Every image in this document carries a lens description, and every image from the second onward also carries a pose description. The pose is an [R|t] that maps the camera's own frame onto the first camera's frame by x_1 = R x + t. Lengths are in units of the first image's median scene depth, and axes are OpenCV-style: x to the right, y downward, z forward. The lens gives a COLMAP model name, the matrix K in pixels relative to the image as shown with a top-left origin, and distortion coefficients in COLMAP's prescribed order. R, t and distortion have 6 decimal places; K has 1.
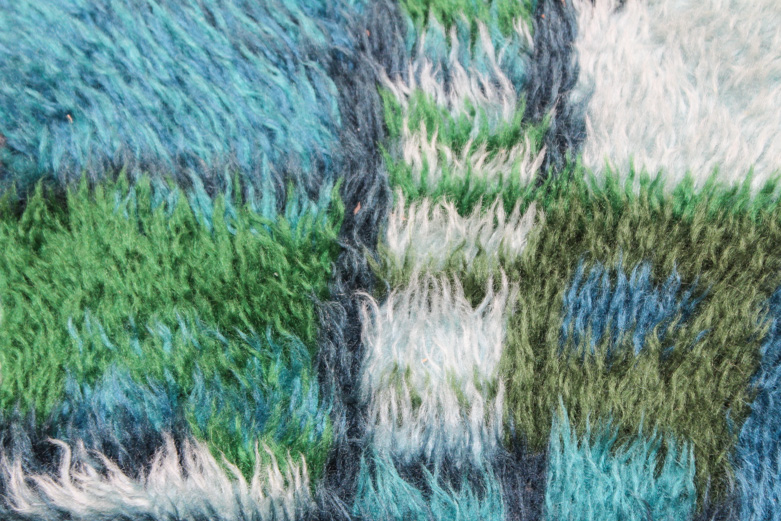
lens RADIAL K [[1823.7, 0, 390.6], [0, 1823.7, 261.1], [0, 0, 1]] dist [0.107583, 0.000000]
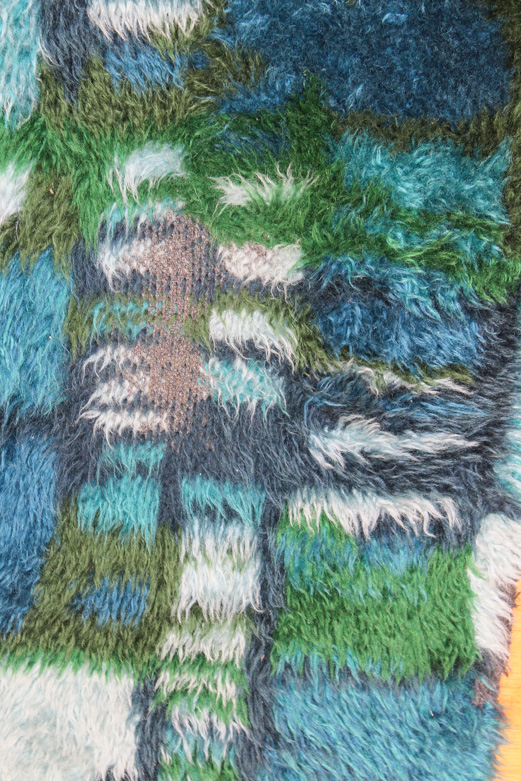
lens RADIAL K [[1823.7, 0, 259.9], [0, 1823.7, 388.5], [0, 0, 1]] dist [0.107583, 0.000000]
pose [[-0.998212, -0.024510, 0.054518, -0.107322], [0.027112, -0.998502, 0.047516, 0.149349], [0.053272, 0.048909, 0.997382, -0.781918]]
